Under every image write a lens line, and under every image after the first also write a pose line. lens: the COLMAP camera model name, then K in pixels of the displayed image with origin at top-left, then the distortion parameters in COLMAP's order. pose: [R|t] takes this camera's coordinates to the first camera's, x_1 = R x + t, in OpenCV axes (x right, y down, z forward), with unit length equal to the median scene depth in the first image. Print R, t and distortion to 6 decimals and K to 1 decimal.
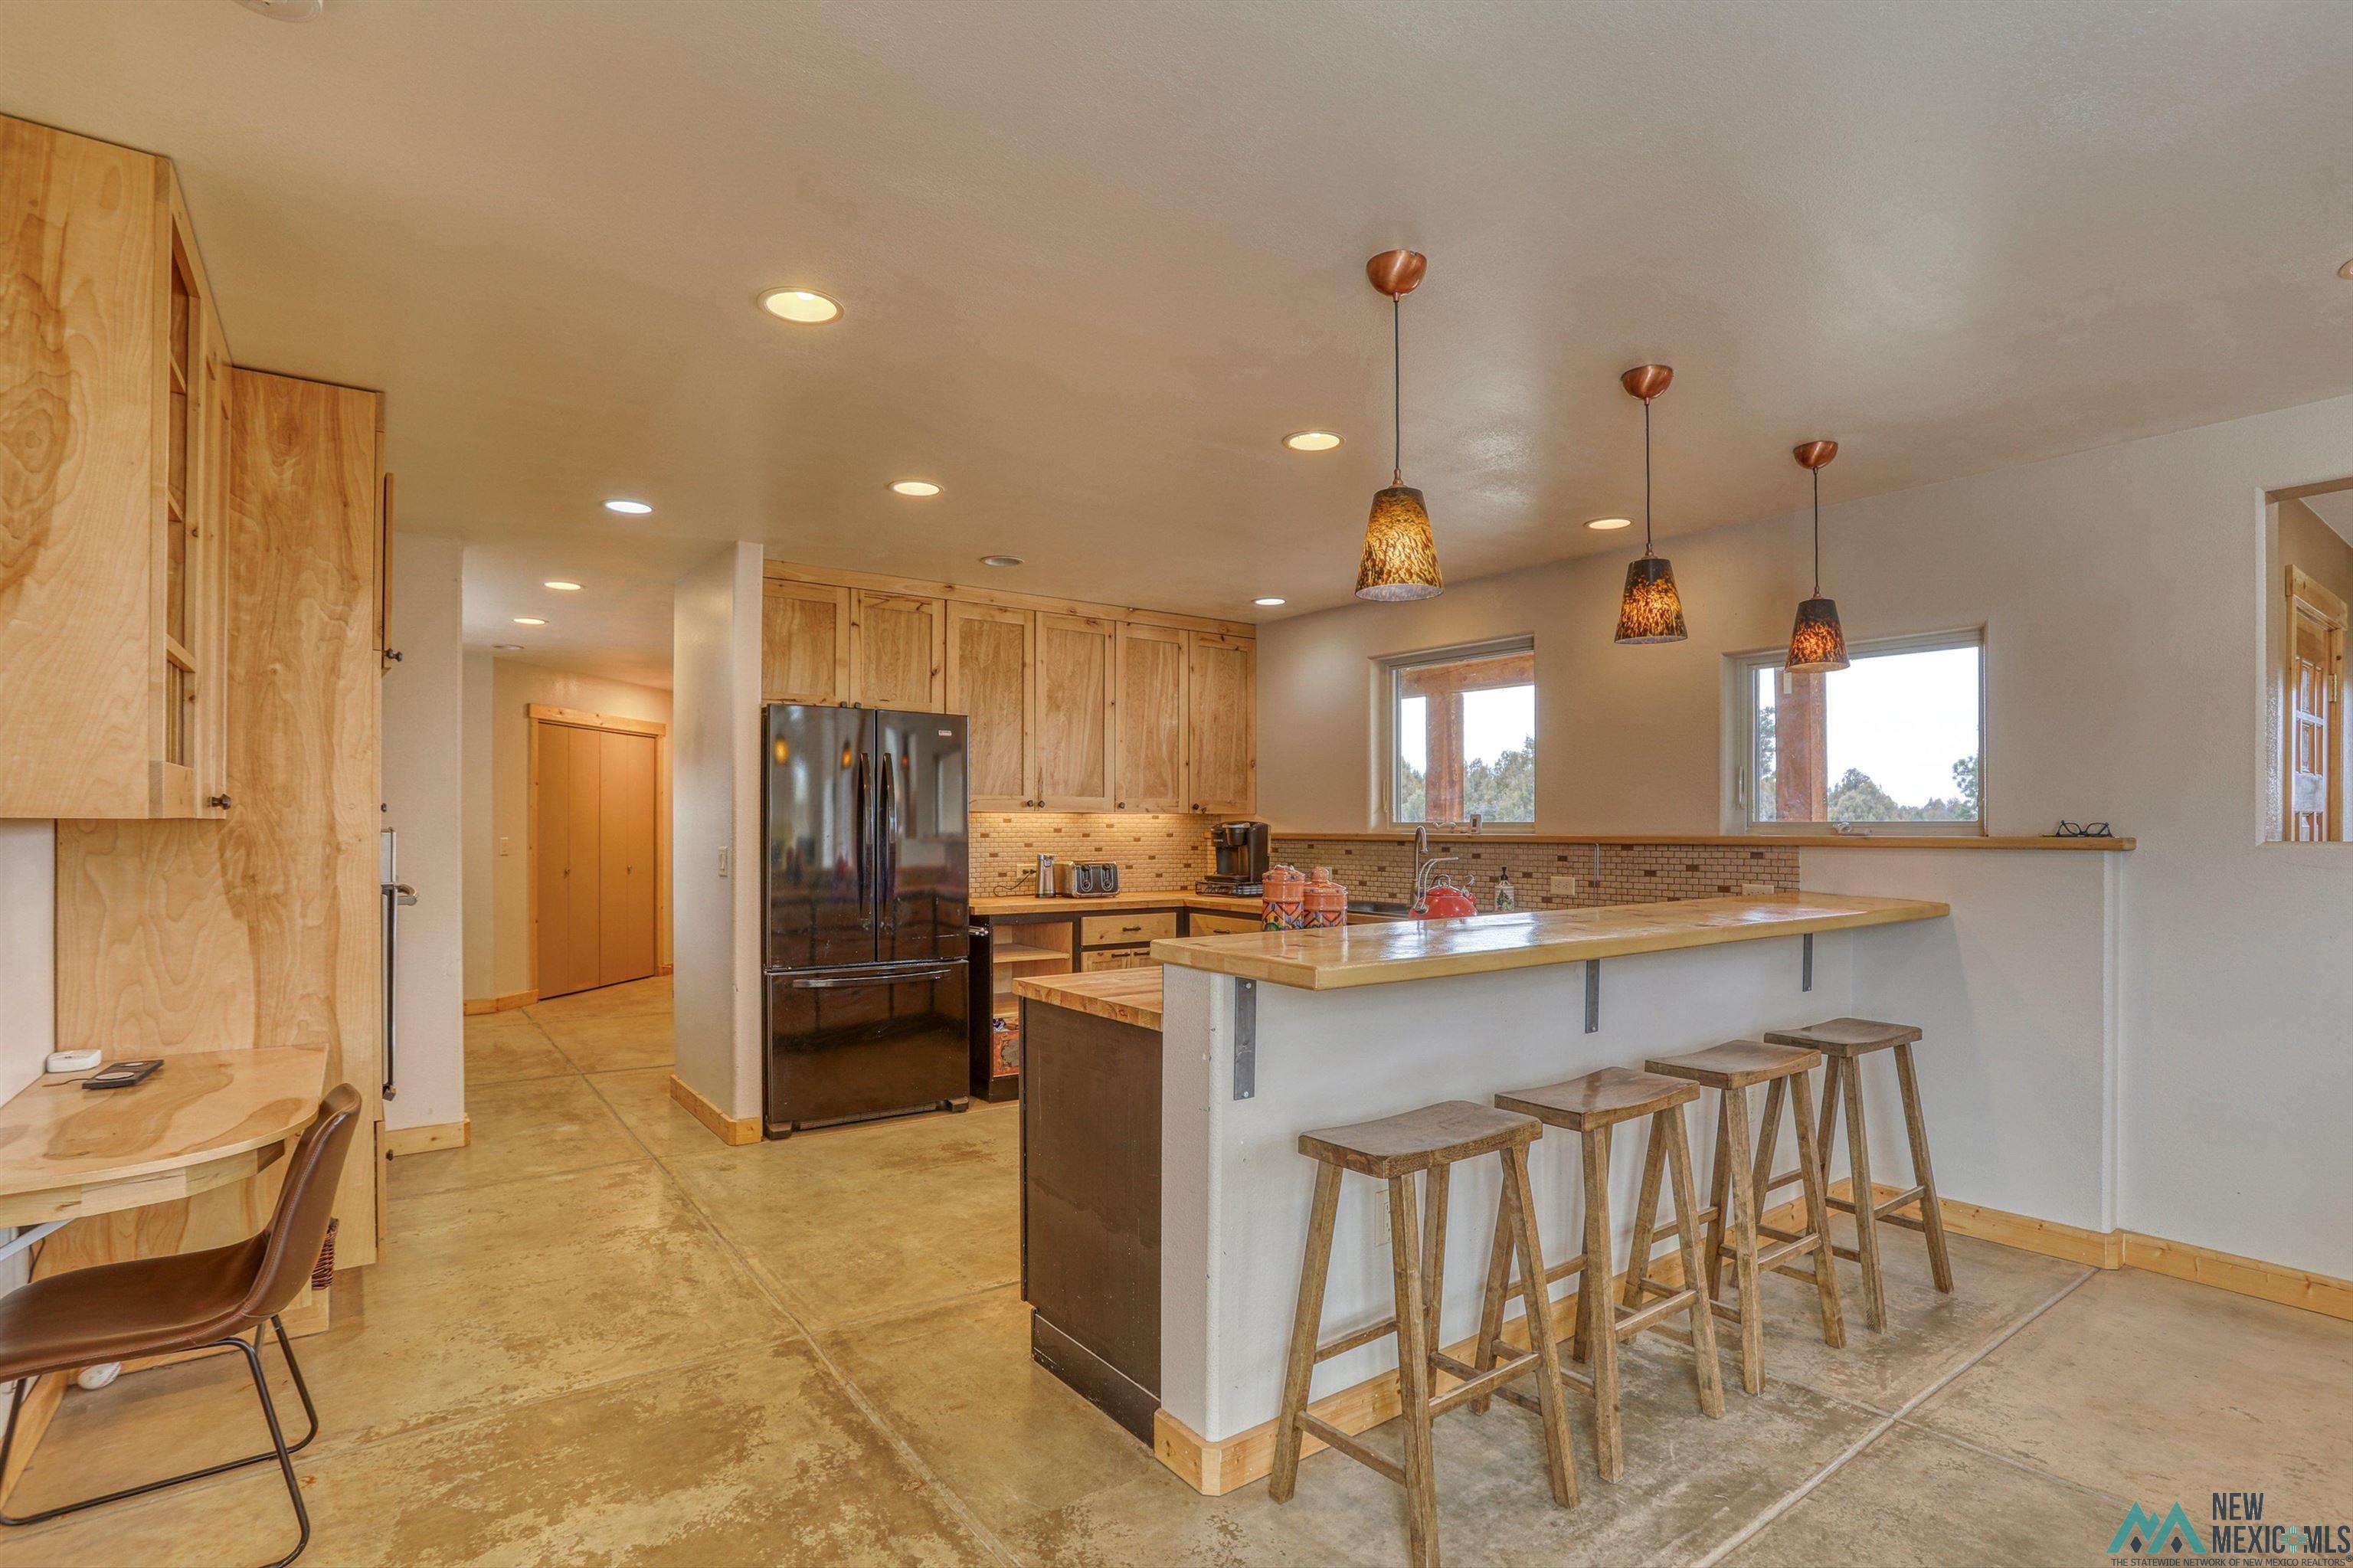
lens RADIAL K [[1189.1, 0, 1171.9], [0, 1189.1, 819.5], [0, 0, 1]] dist [-0.019893, 0.000204]
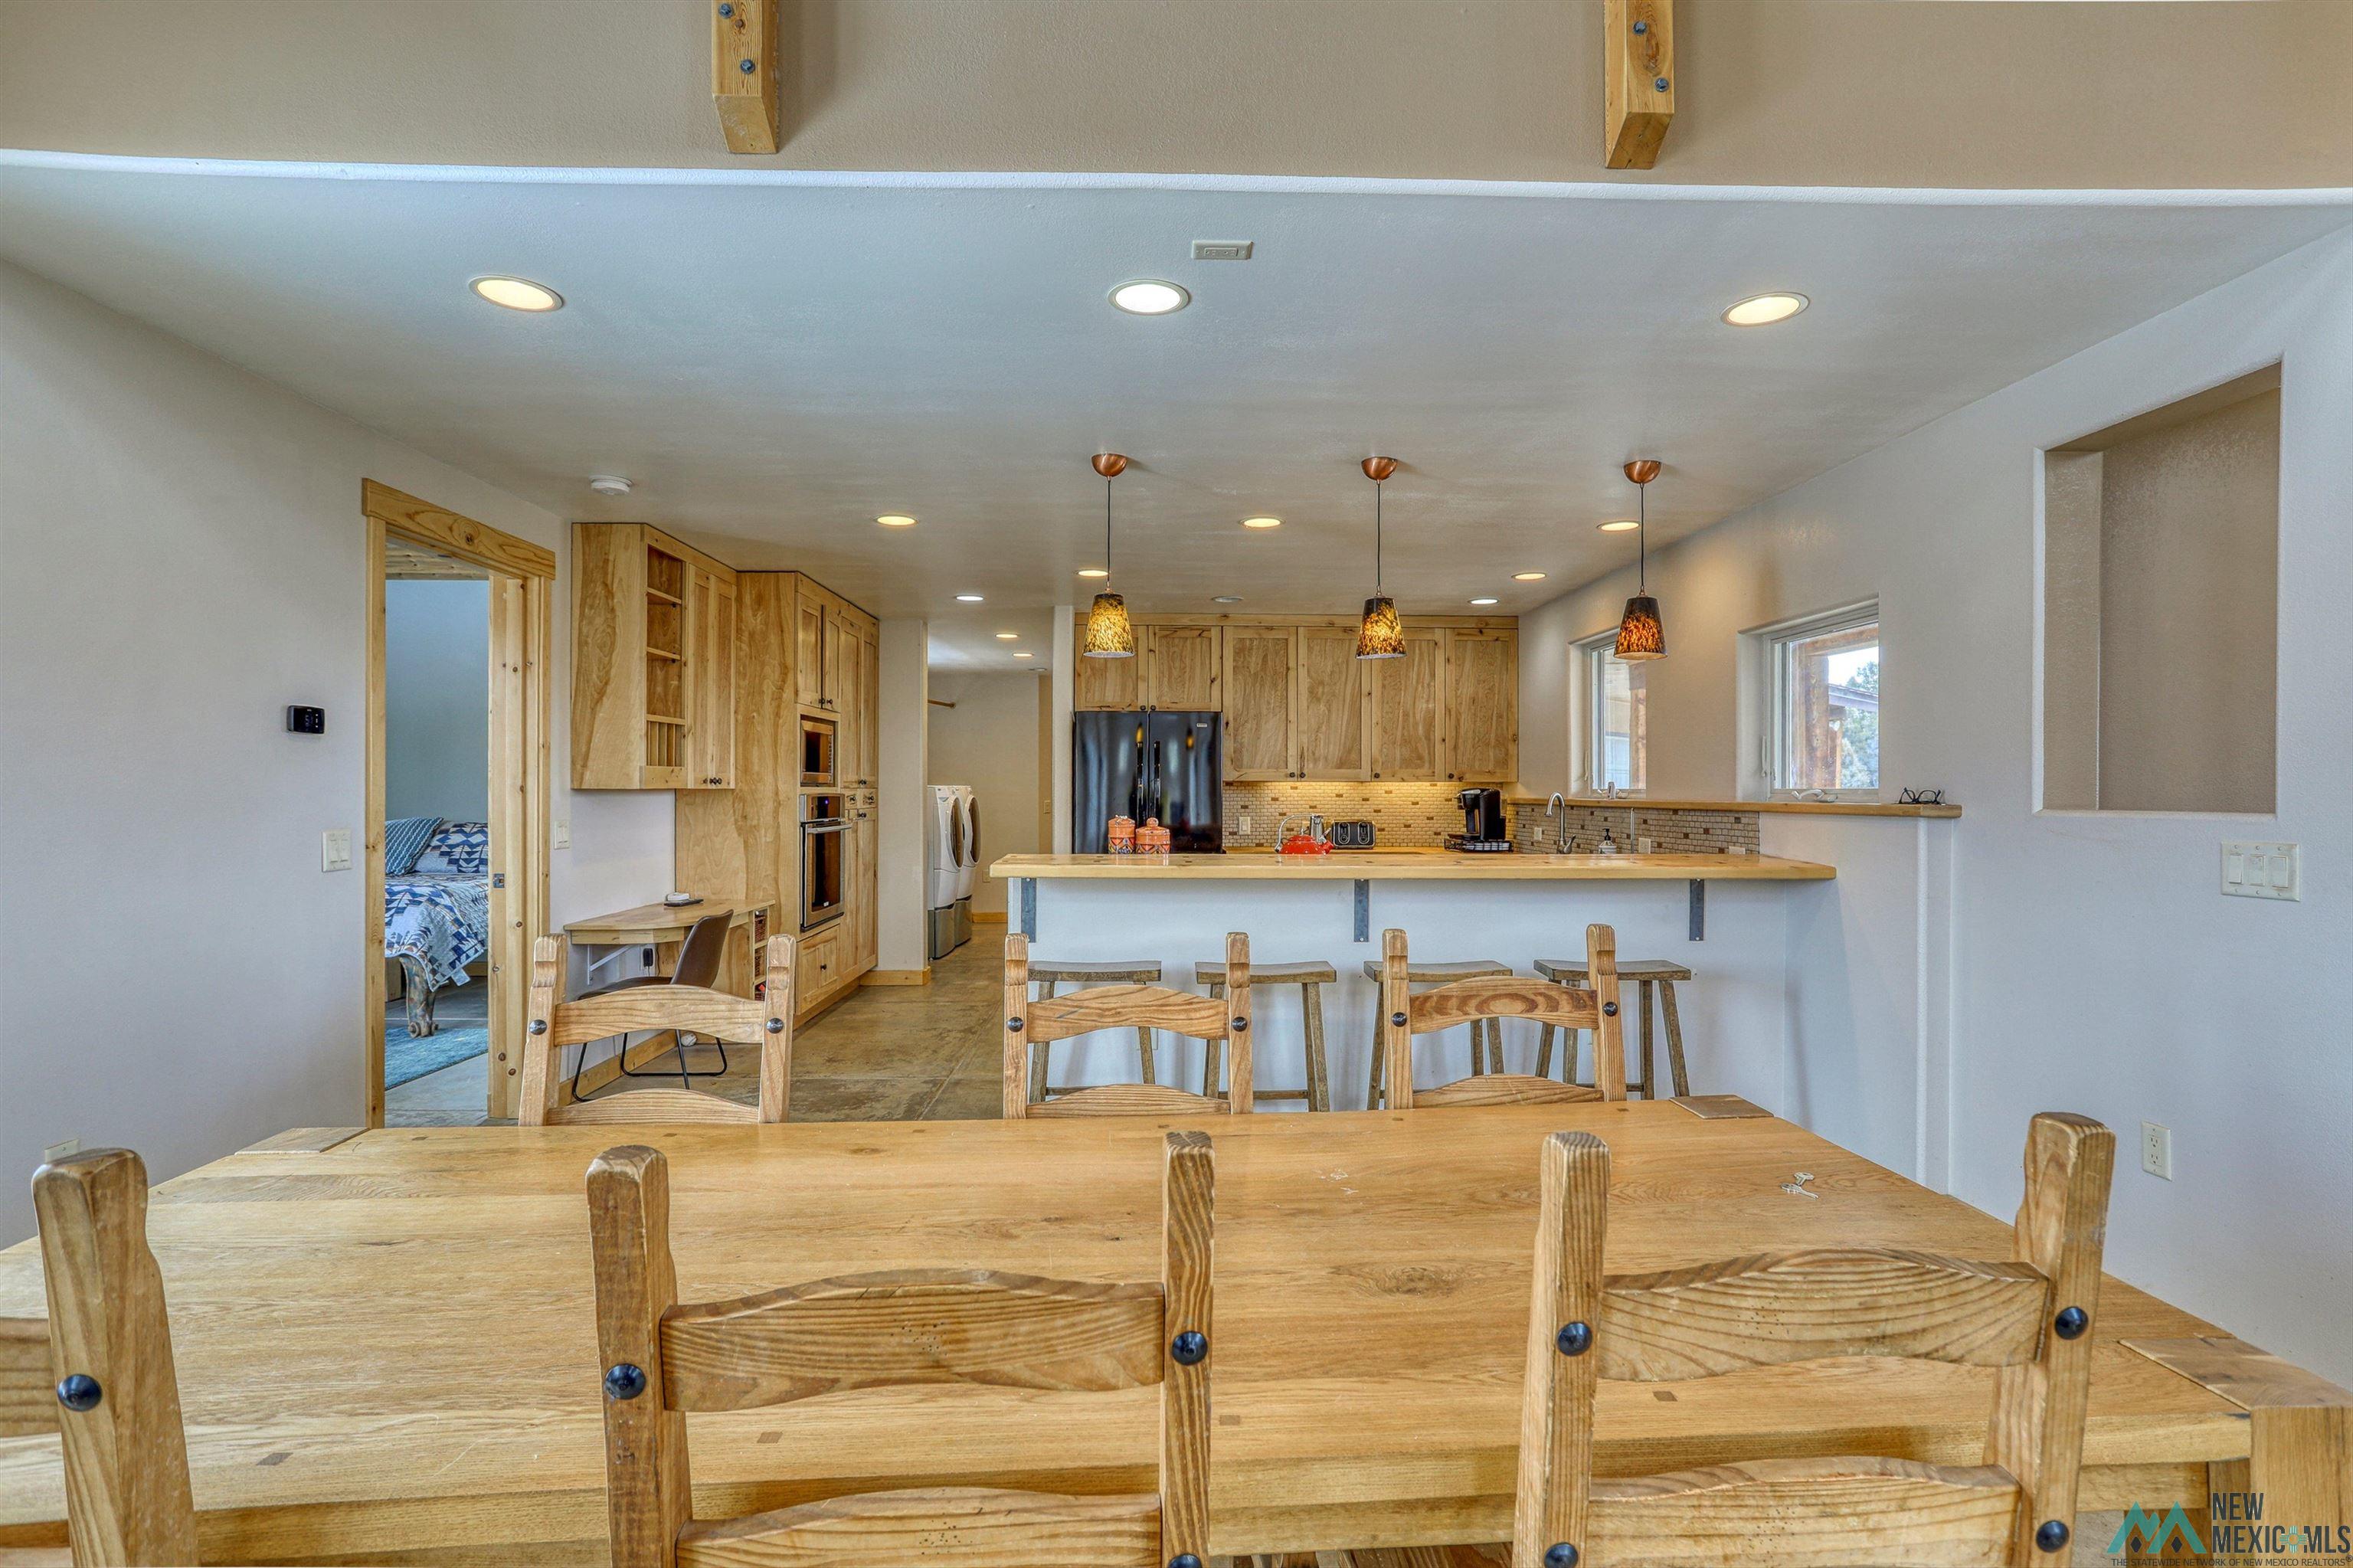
lens RADIAL K [[1171.9, 0, 1176.5], [0, 1171.9, 784.0], [0, 0, 1]] dist [-0.032647, 0.000753]
pose [[0.820042, -0.002856, -0.572296, 0.548484], [0.002343, 0.999996, -0.001632, -0.001742], [0.572299, -0.000003, 0.820045, -0.135577]]
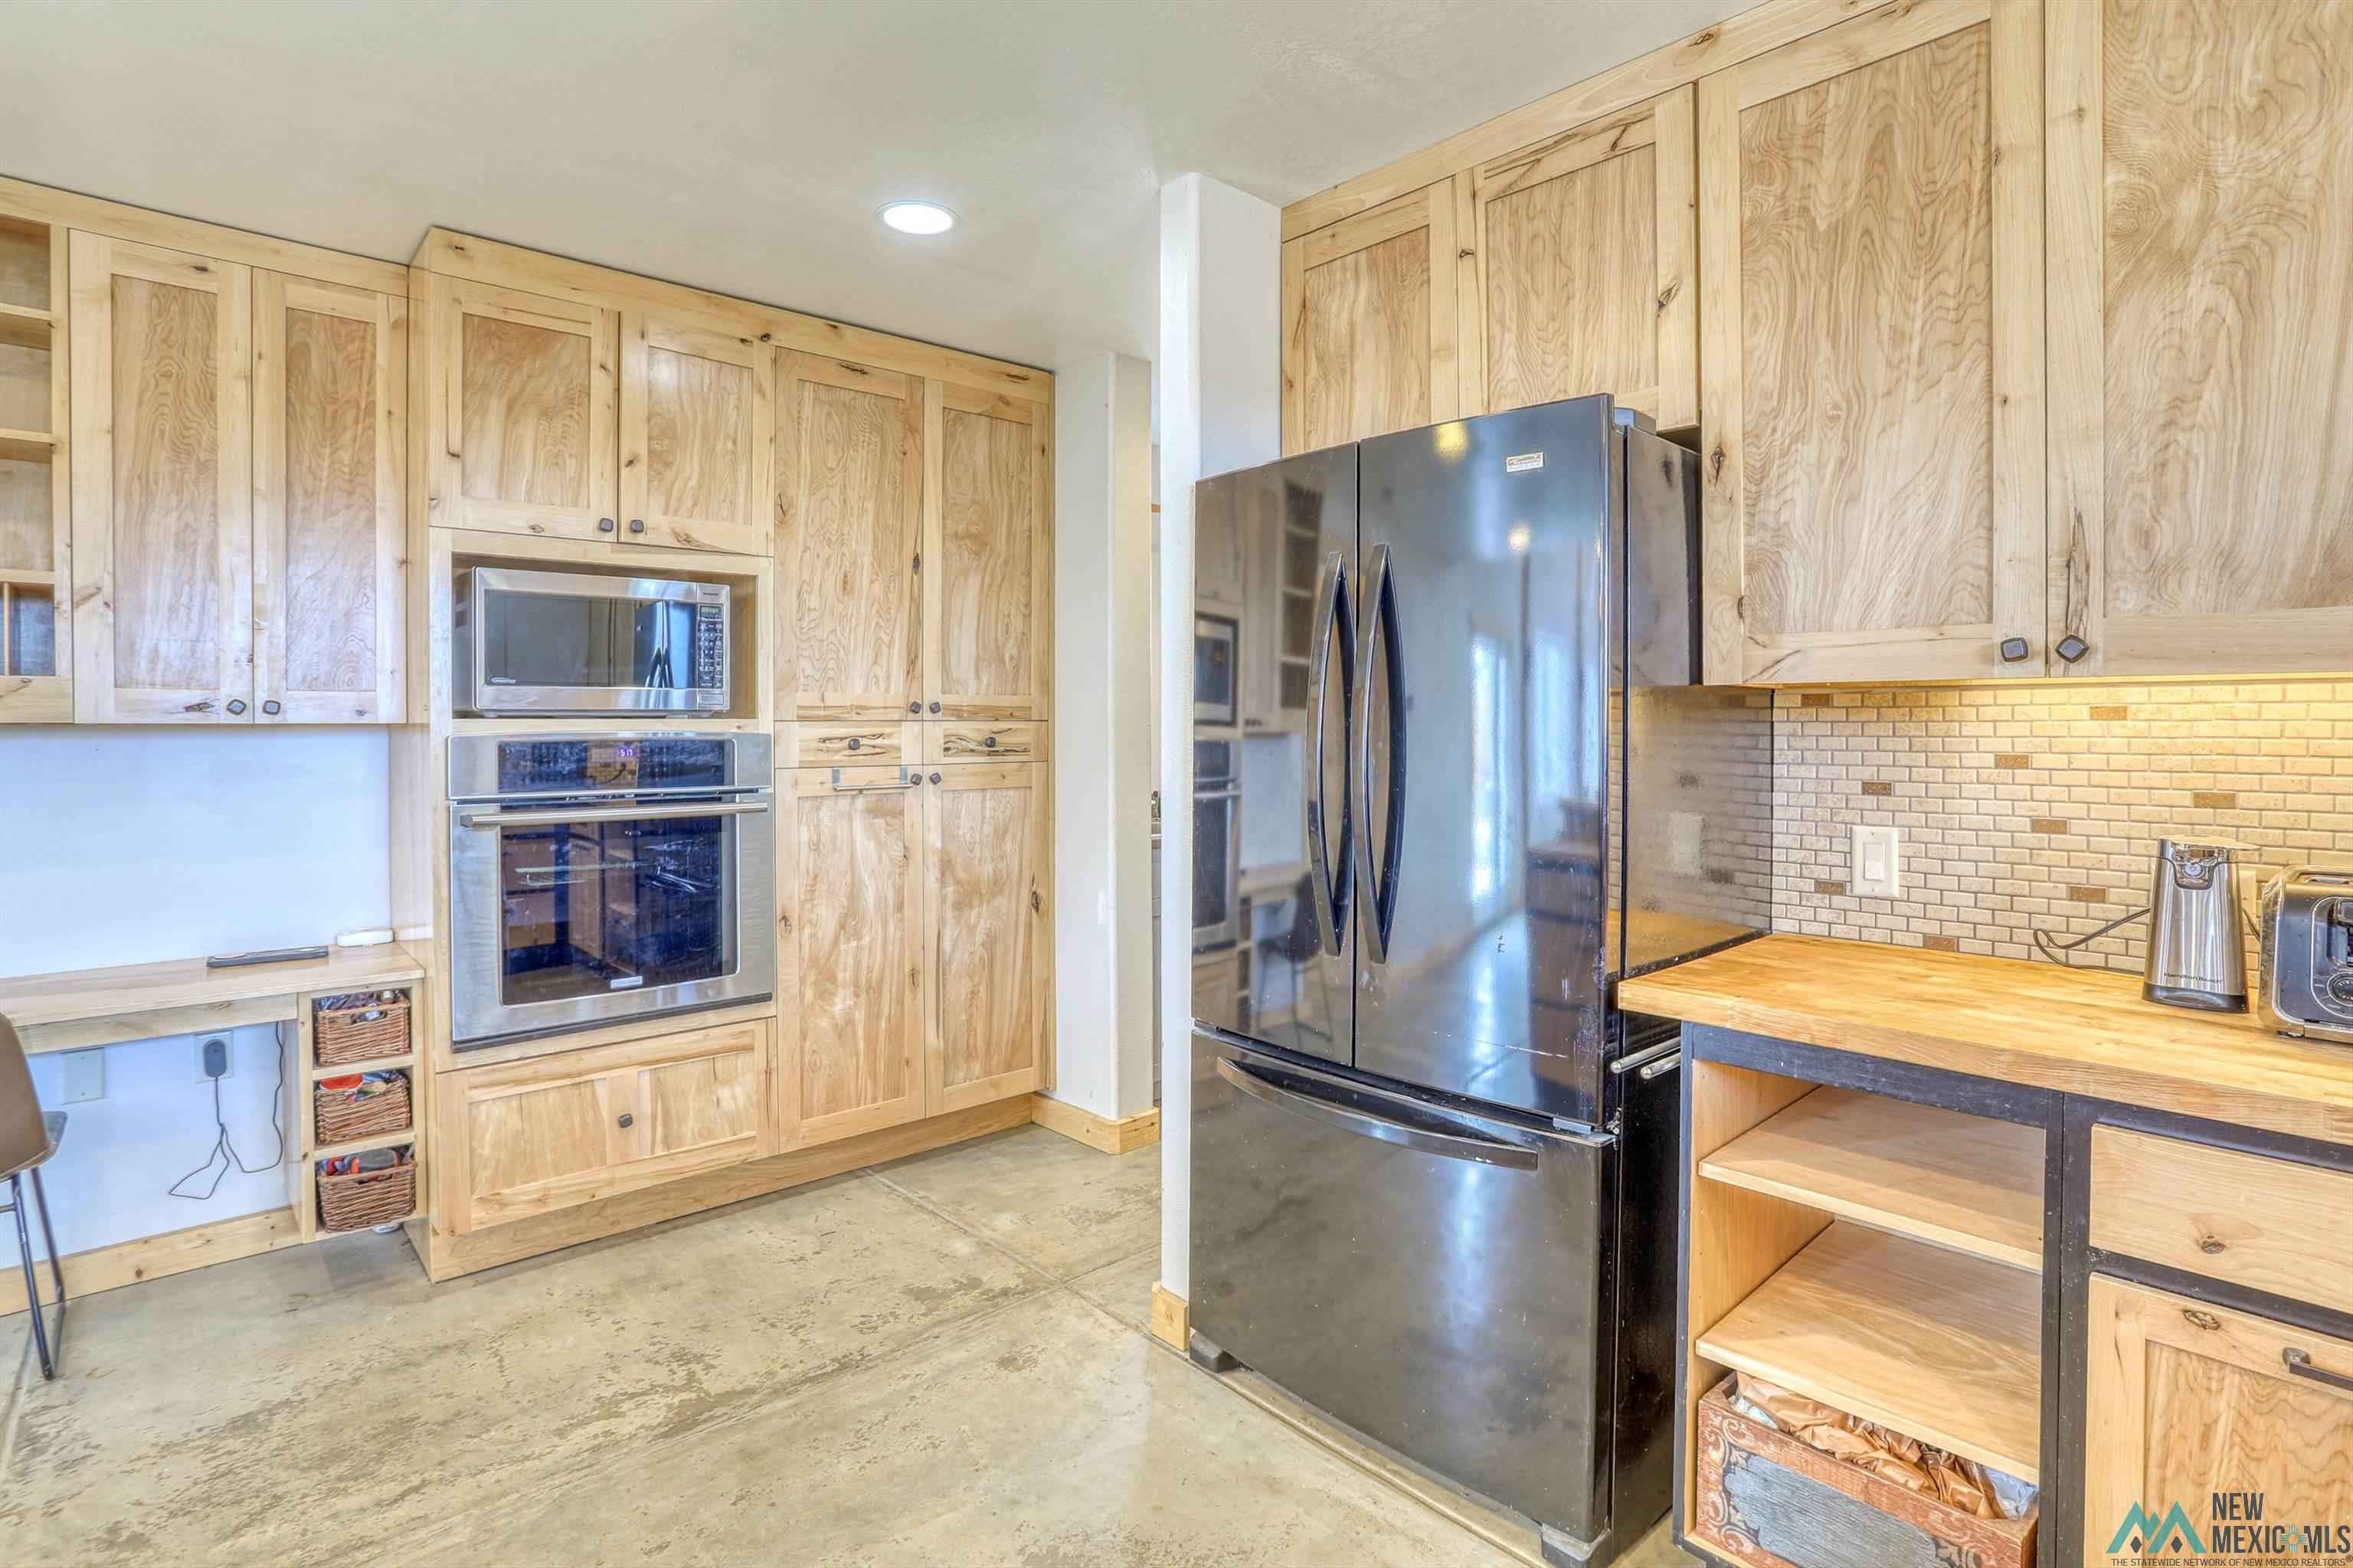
lens RADIAL K [[1190.4, 0, 1228.4], [0, 1190.4, 724.2], [0, 0, 1]] dist [-0.050668, 0.018746]
pose [[0.116104, -0.001510, -0.993236, 0.136837], [0.005343, 0.999985, -0.000896, 0.003169], [0.993223, -0.005203, 0.116111, 0.843285]]
